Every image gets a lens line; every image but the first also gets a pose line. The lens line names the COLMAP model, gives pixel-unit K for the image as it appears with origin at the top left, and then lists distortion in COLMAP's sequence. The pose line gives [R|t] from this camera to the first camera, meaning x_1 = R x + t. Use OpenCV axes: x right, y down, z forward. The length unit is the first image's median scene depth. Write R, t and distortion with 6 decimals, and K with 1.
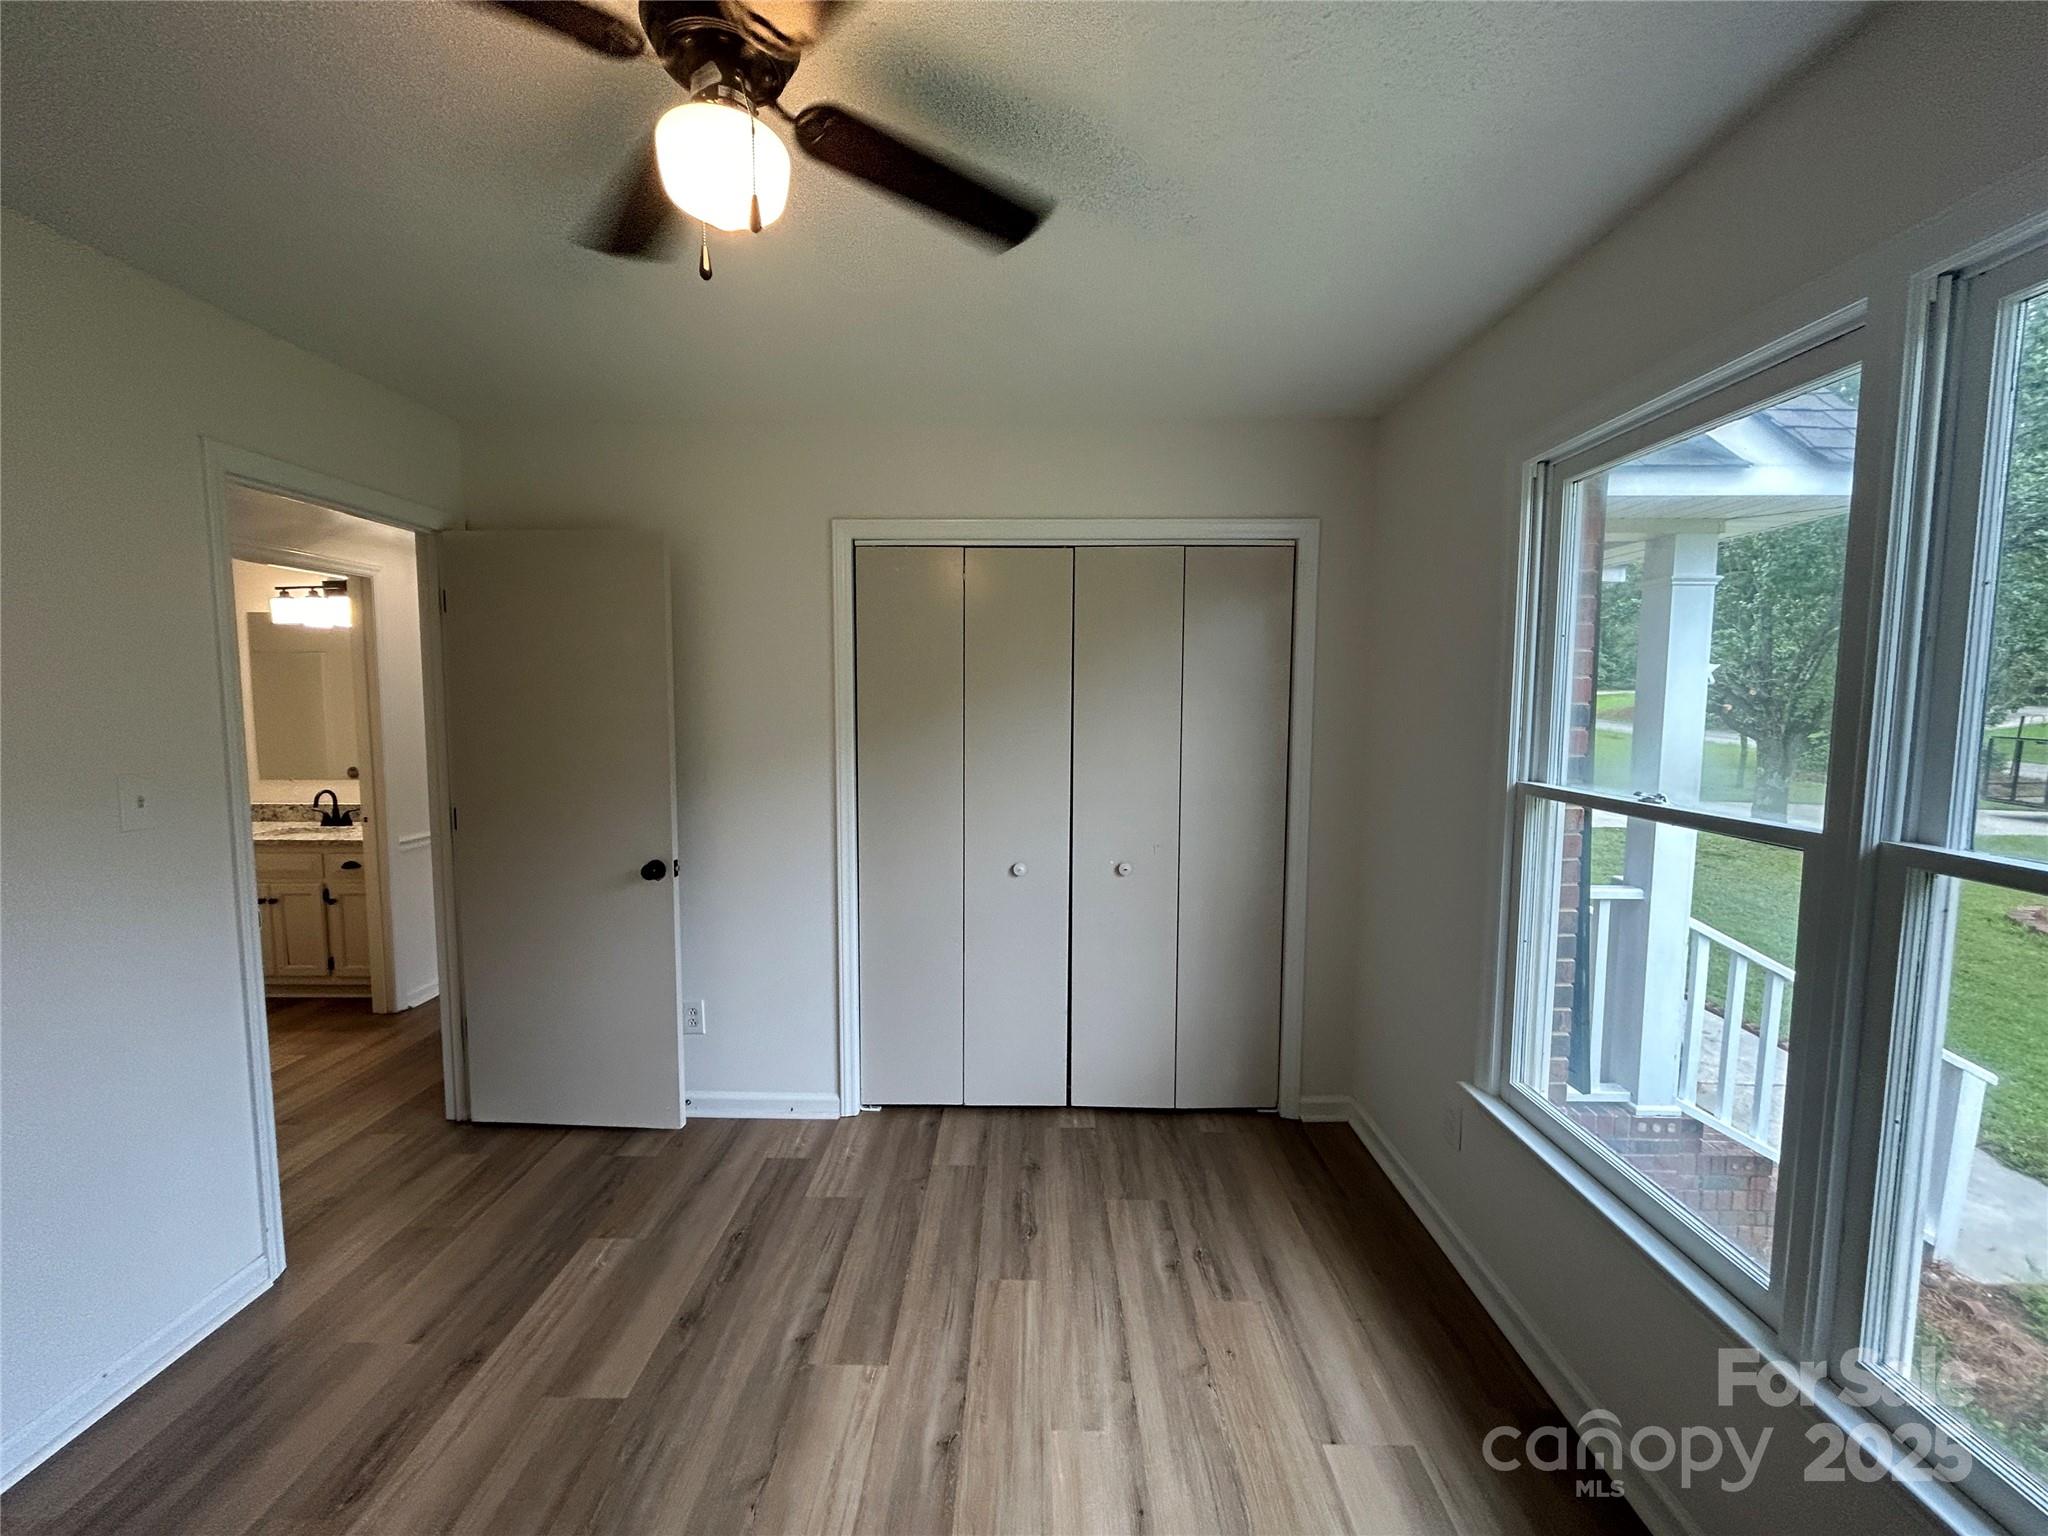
lens RADIAL K [[828.7, 0, 1018.6], [0, 828.7, 765.0], [0, 0, 1]] dist [-0.000939, -0.000114]
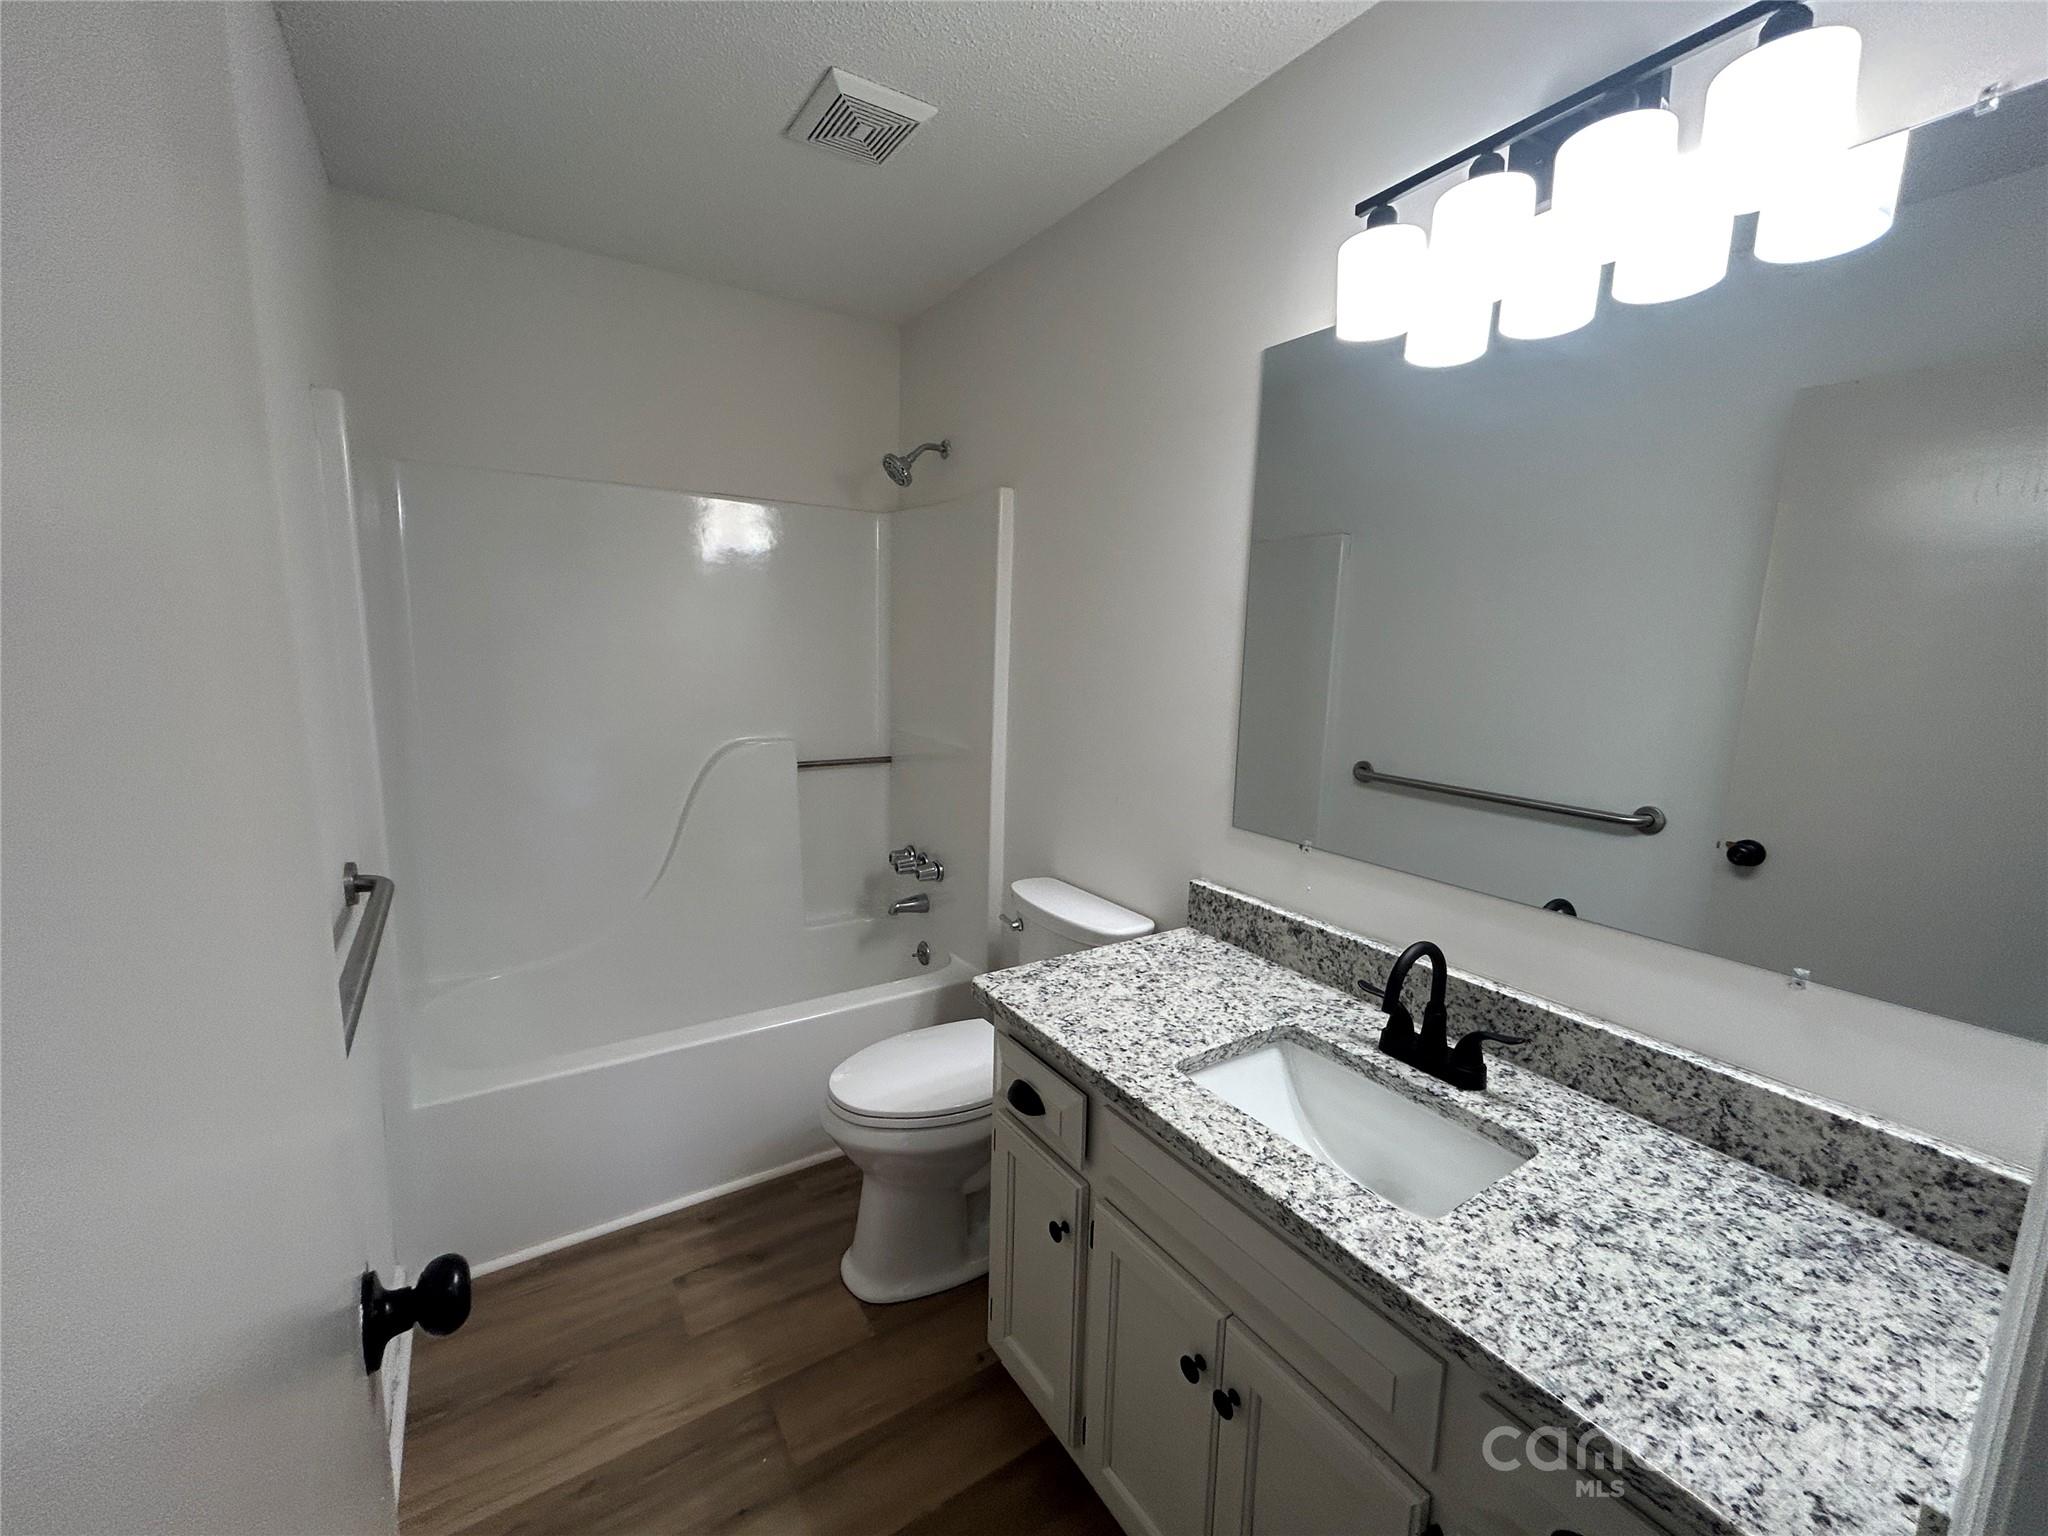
lens RADIAL K [[828.7, 0, 1018.6], [0, 828.7, 765.0], [0, 0, 1]] dist [-0.000939, -0.000114]
pose [[0.553563, 0.138191, -0.821262, -0.689353], [-0.087674, 0.990327, 0.107543, -0.044001], [0.828180, 0.012471, 0.560324, 0.734233]]
